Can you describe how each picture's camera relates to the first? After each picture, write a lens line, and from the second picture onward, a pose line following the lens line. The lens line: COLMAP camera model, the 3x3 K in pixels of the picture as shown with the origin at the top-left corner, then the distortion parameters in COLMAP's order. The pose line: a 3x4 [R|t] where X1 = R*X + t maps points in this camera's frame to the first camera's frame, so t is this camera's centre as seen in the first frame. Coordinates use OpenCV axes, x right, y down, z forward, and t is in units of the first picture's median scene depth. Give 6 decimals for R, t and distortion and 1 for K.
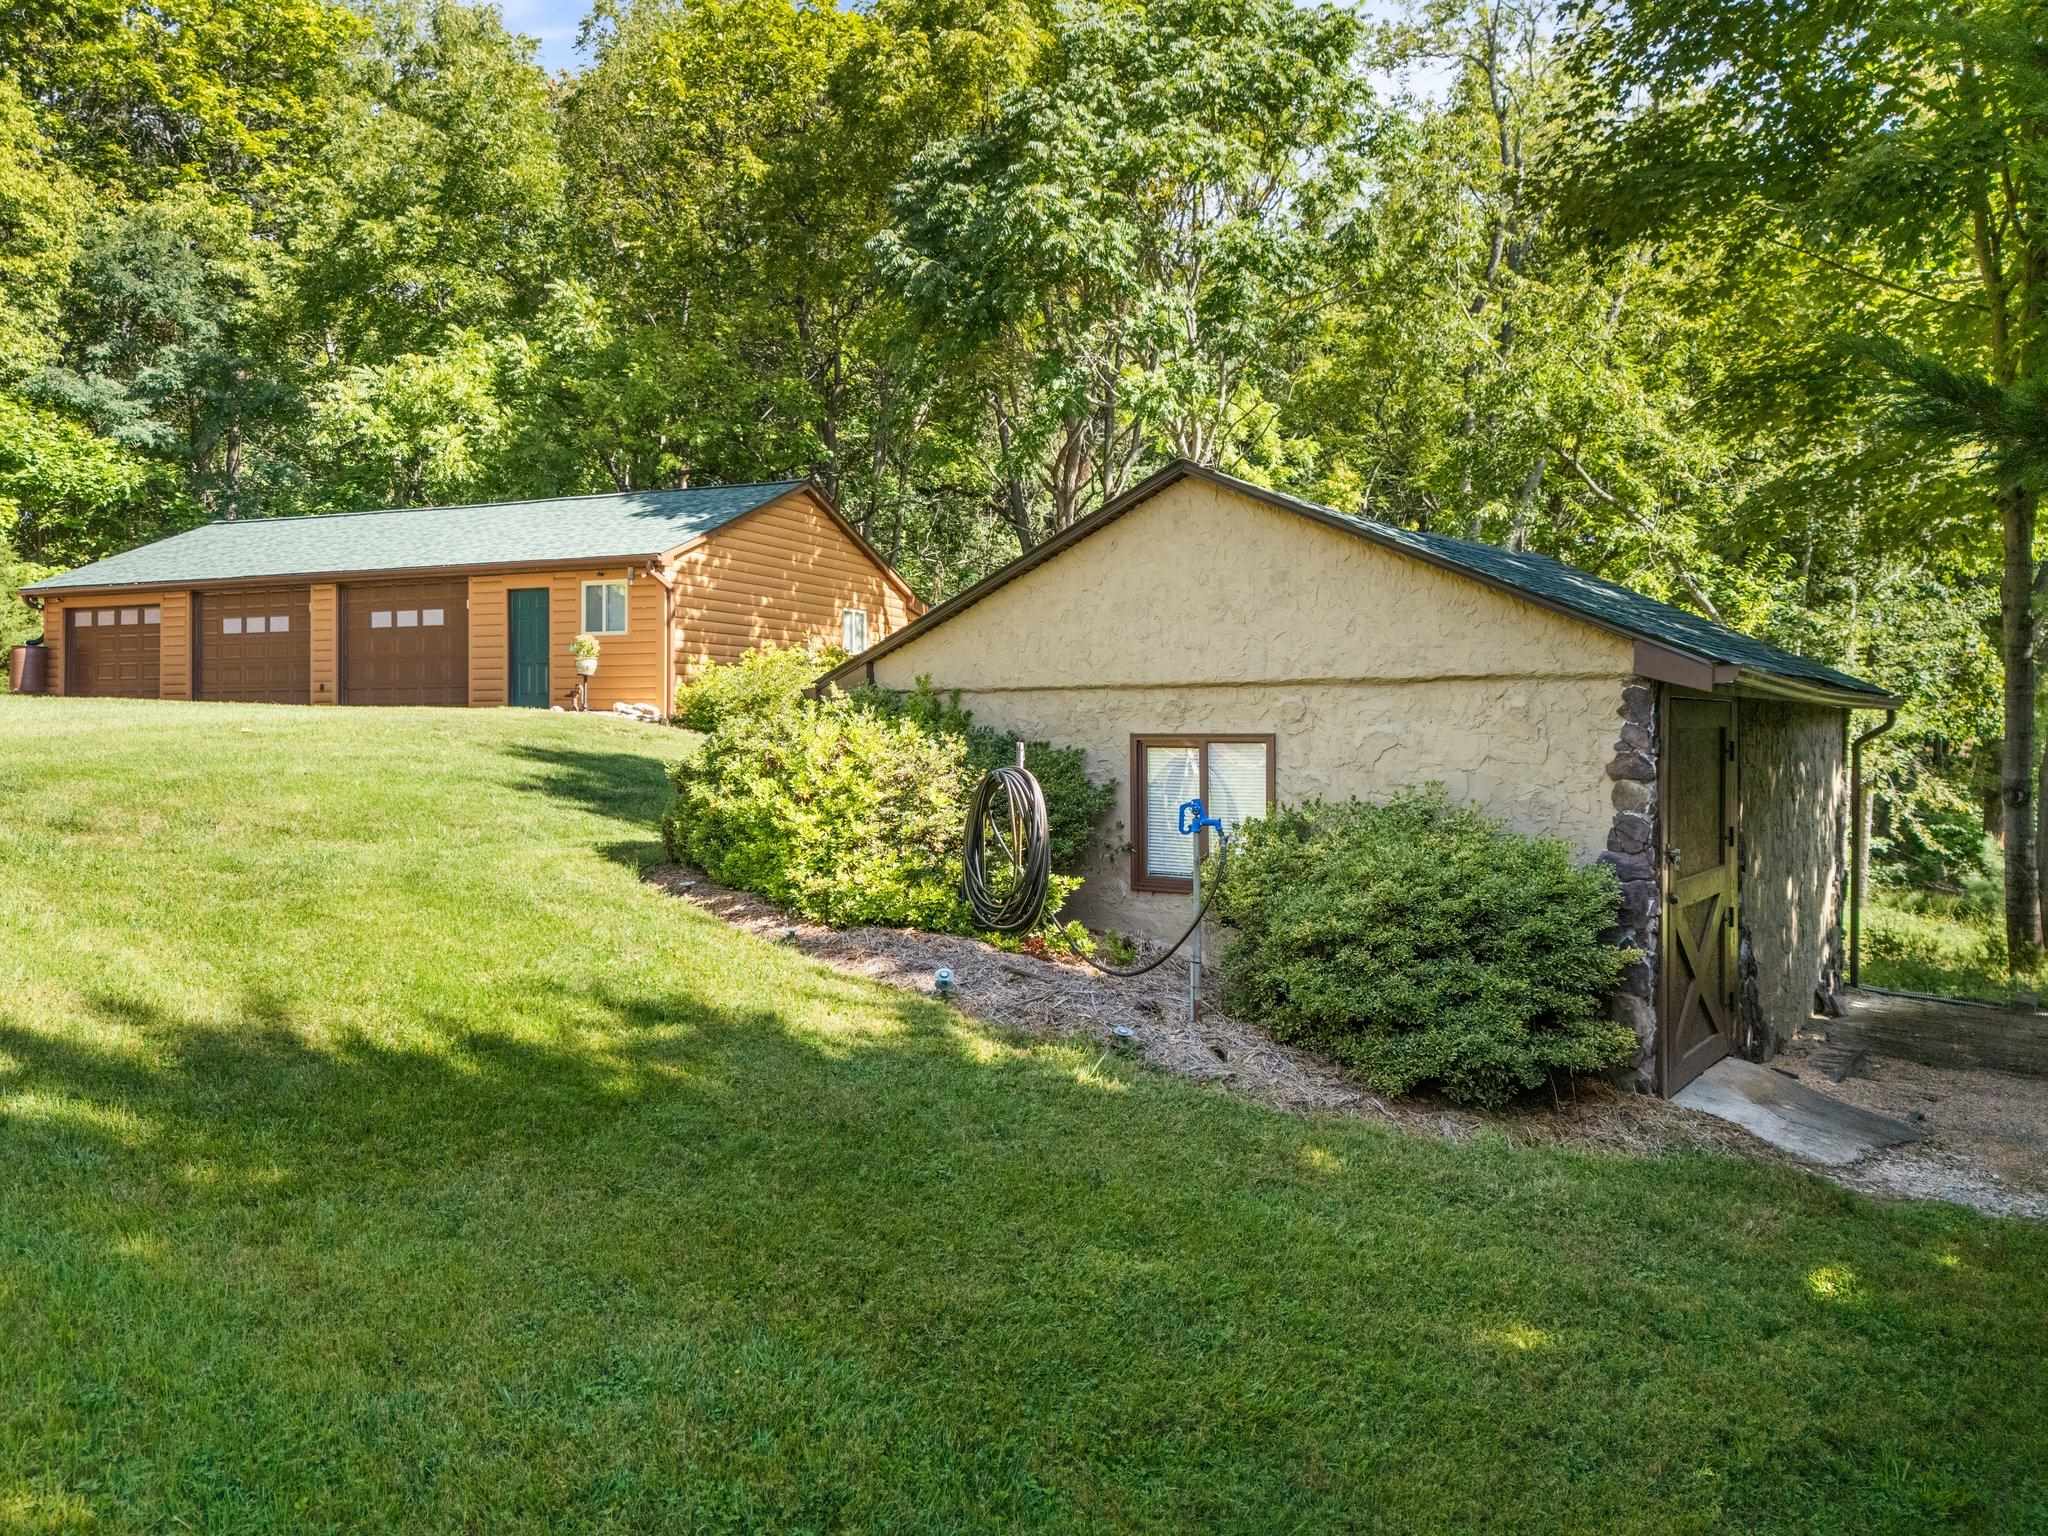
lens RADIAL K [[1524.2, 0, 1019.8], [0, 1524.2, 759.7], [0, 0, 1]] dist [0.047451, -0.007510]
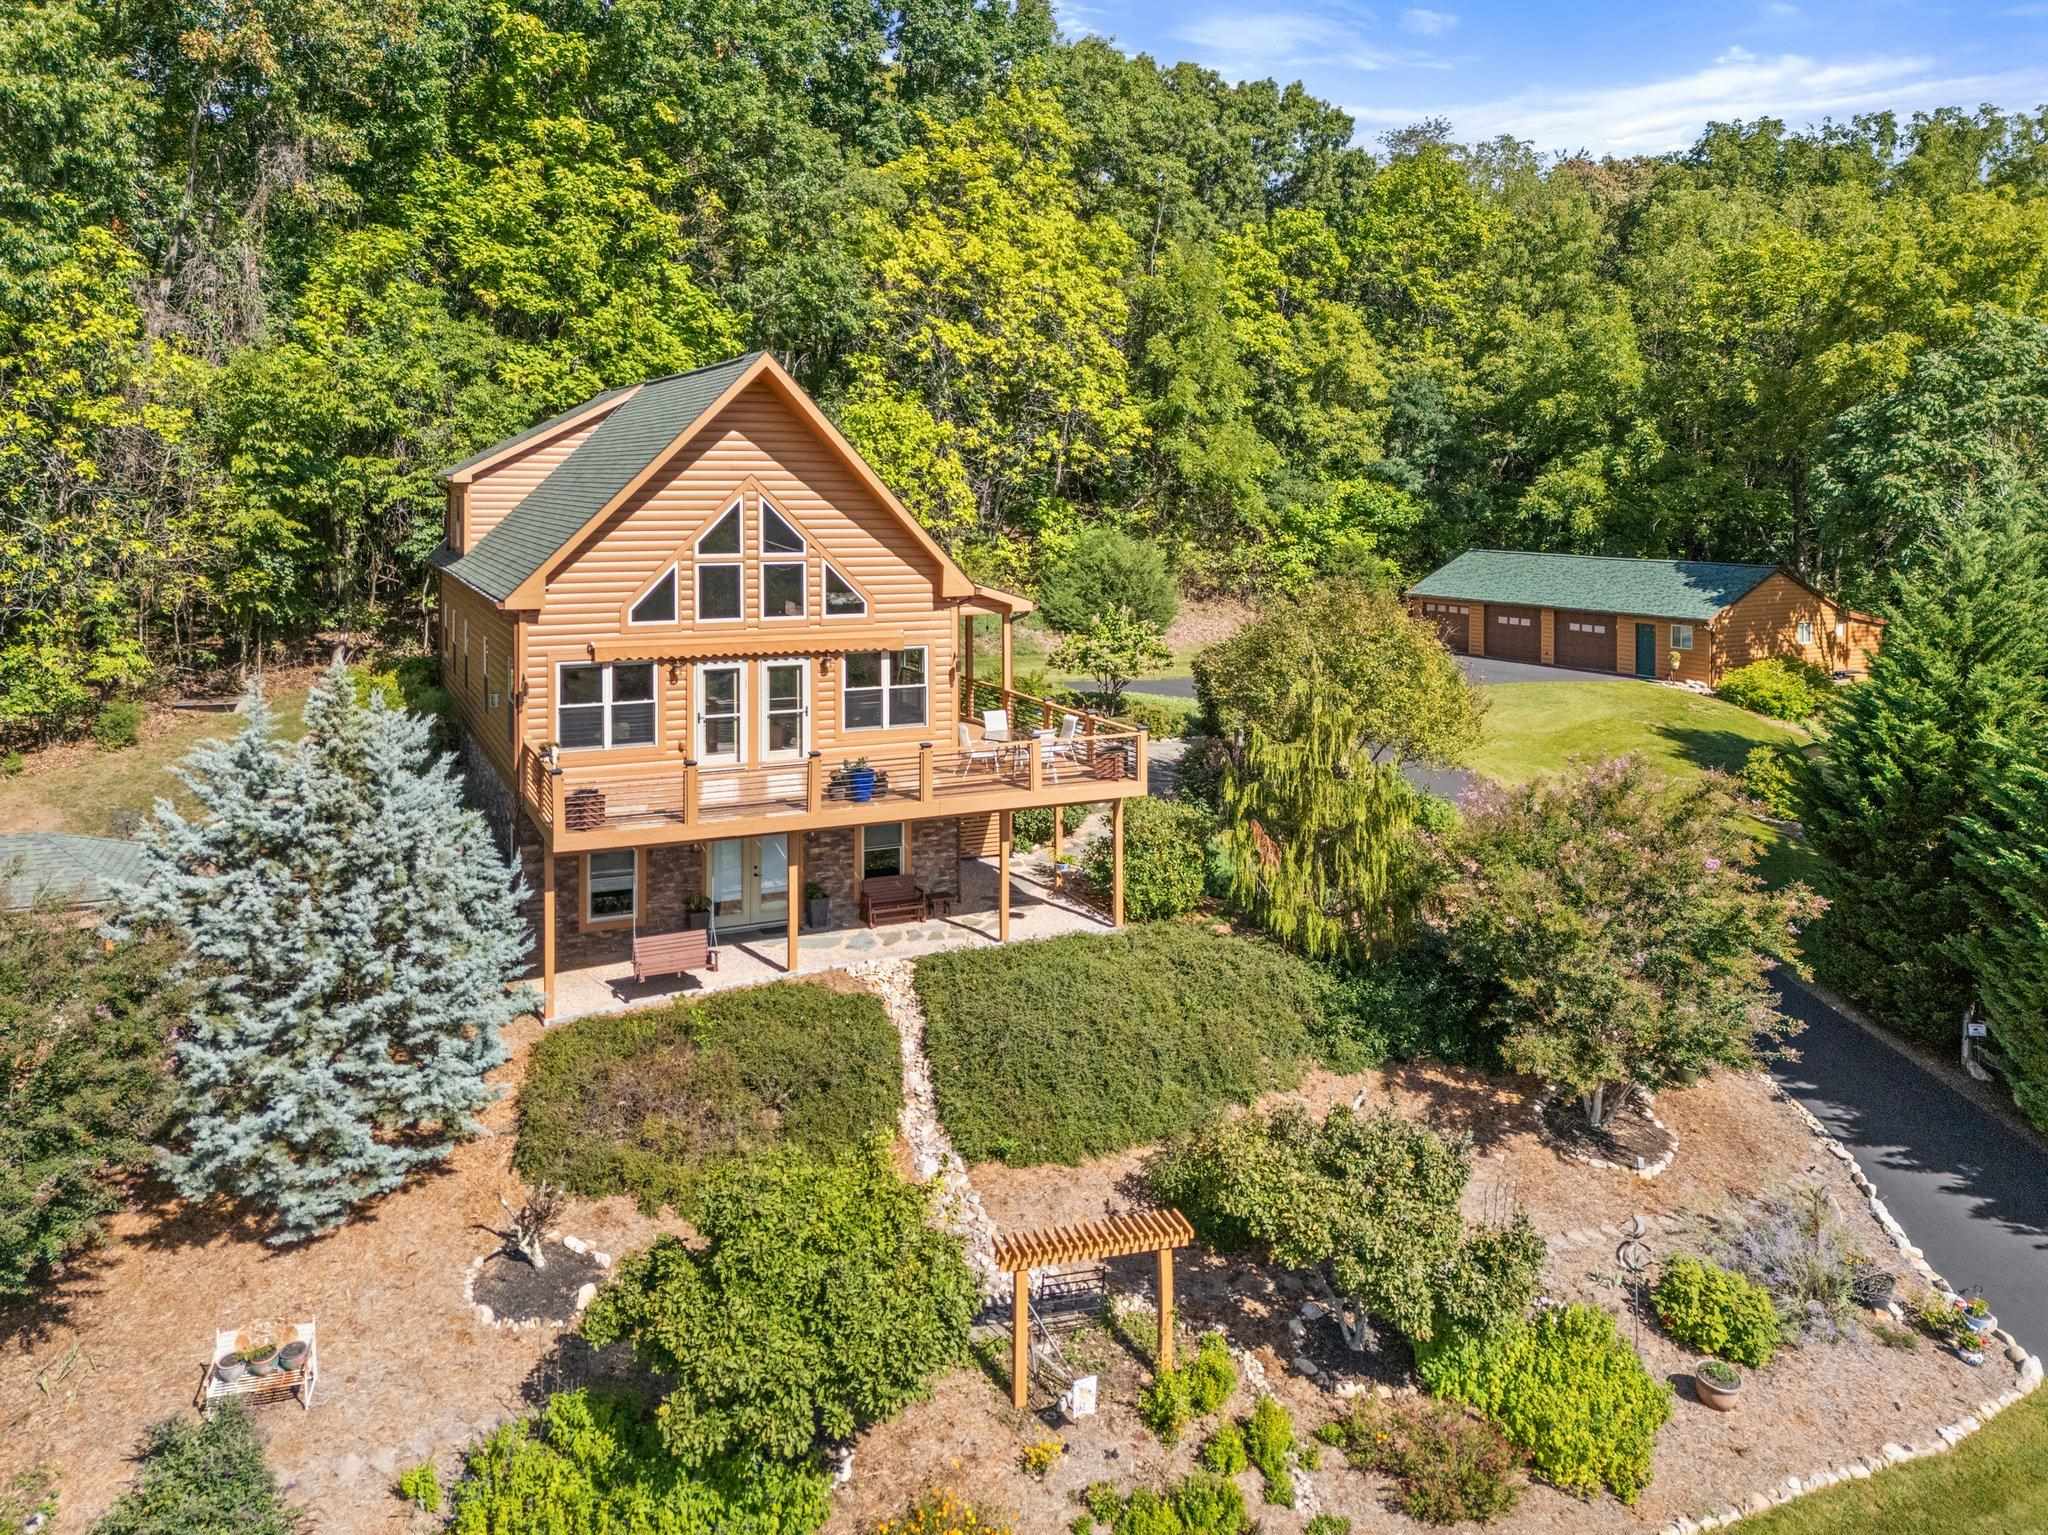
lens RADIAL K [[1574.5, 0, 1014.6], [0, 1574.5, 511.0], [0, 0, 1]] dist [0.026311, 0.000645]
pose [[0.828906, 0.011518, -0.559270, 0.162334], [-0.004780, 0.999897, 0.013508, -0.224411], [0.559368, -0.008524, 0.828876, -1.094146]]
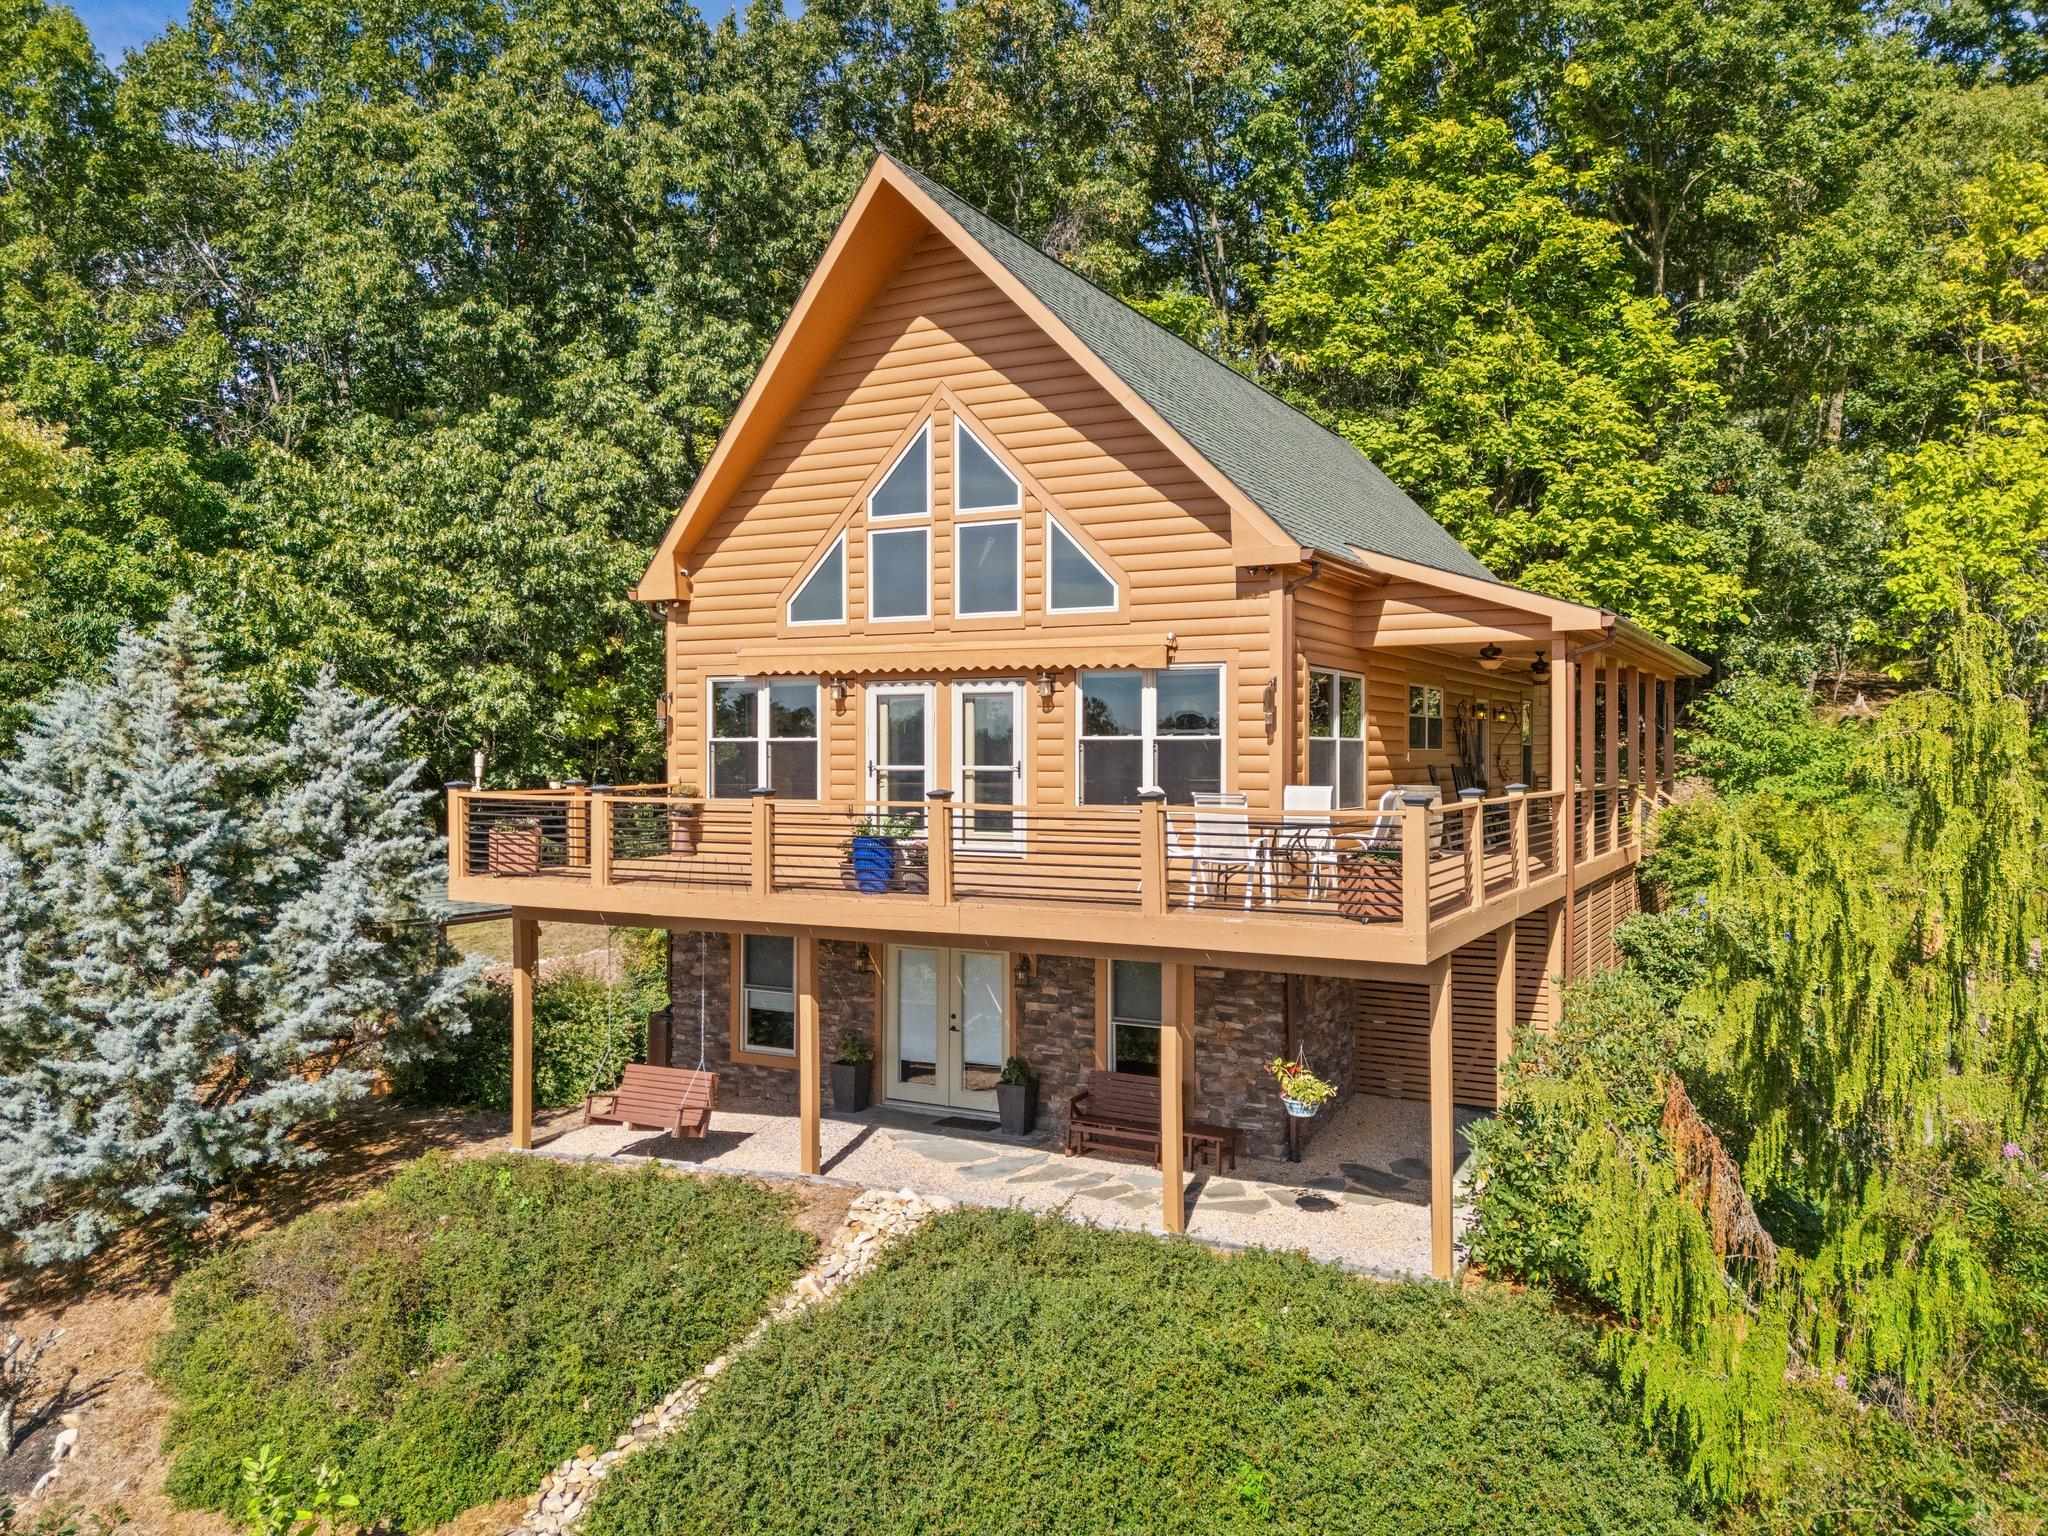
lens RADIAL K [[1524.2, 0, 1019.8], [0, 1524.2, 759.7], [0, 0, 1]] dist [0.047451, -0.007510]
pose [[0.064914, 0.004064, -0.997883, 0.090031], [-0.010152, 0.999943, 0.003412, -0.114958], [0.997839, 0.009909, 0.064952, -0.514978]]
